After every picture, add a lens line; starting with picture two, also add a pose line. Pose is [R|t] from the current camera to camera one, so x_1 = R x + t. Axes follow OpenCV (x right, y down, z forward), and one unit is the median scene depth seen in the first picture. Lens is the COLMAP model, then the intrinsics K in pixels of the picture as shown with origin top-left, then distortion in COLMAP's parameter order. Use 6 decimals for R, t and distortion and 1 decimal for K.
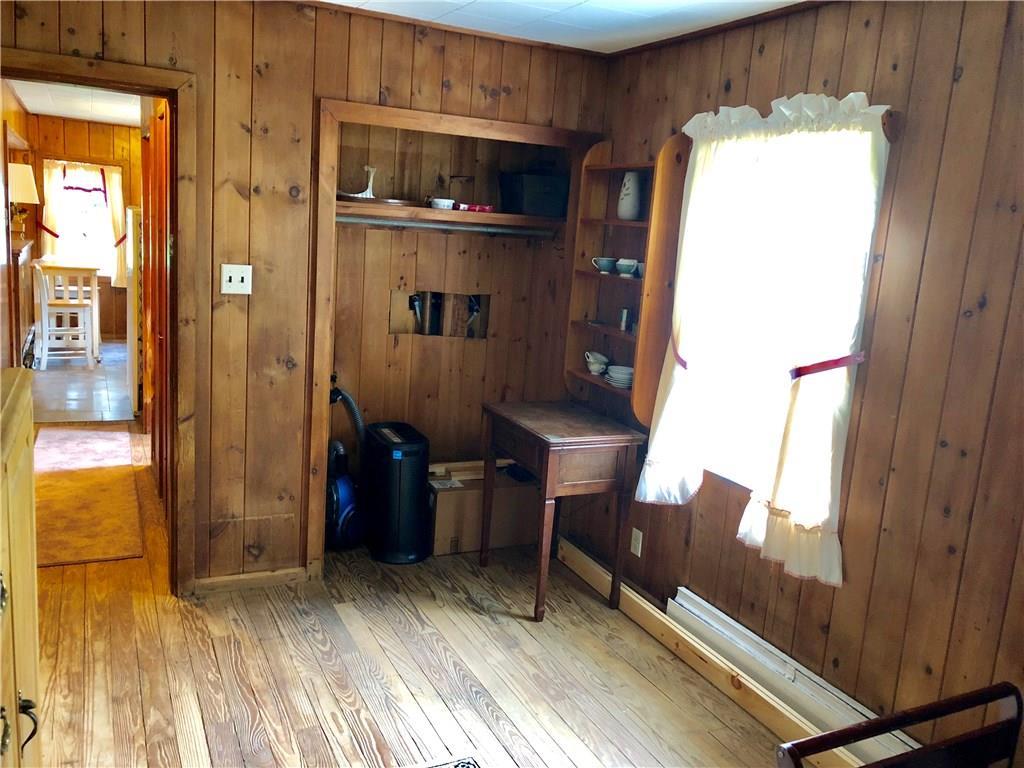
lens RADIAL K [[841.1, 0, 512.0], [0, 841.1, 384.0], [0, 0, 1]] dist [0.009749, 0.005572]
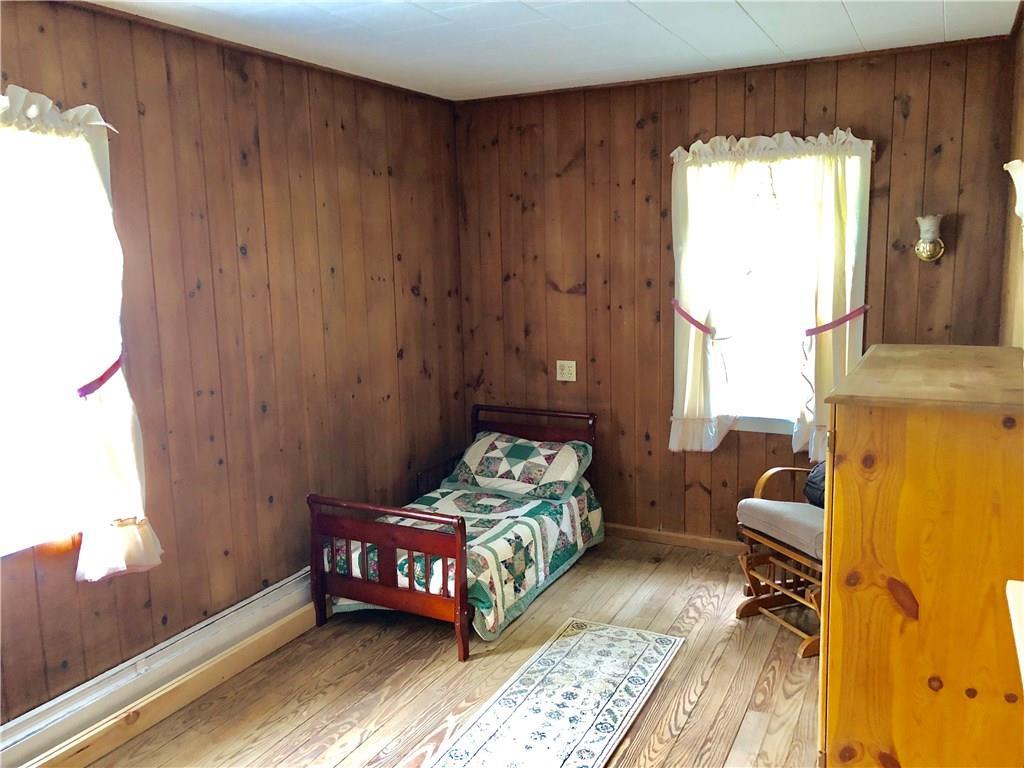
lens RADIAL K [[841.1, 0, 512.0], [0, 841.1, 384.0], [0, 0, 1]] dist [0.009749, 0.005572]
pose [[-0.602619, -0.185918, 0.776071, -0.746954], [0.129976, 0.936632, 0.325309, -0.284313], [-0.787374, 0.296908, -0.540267, 1.210219]]
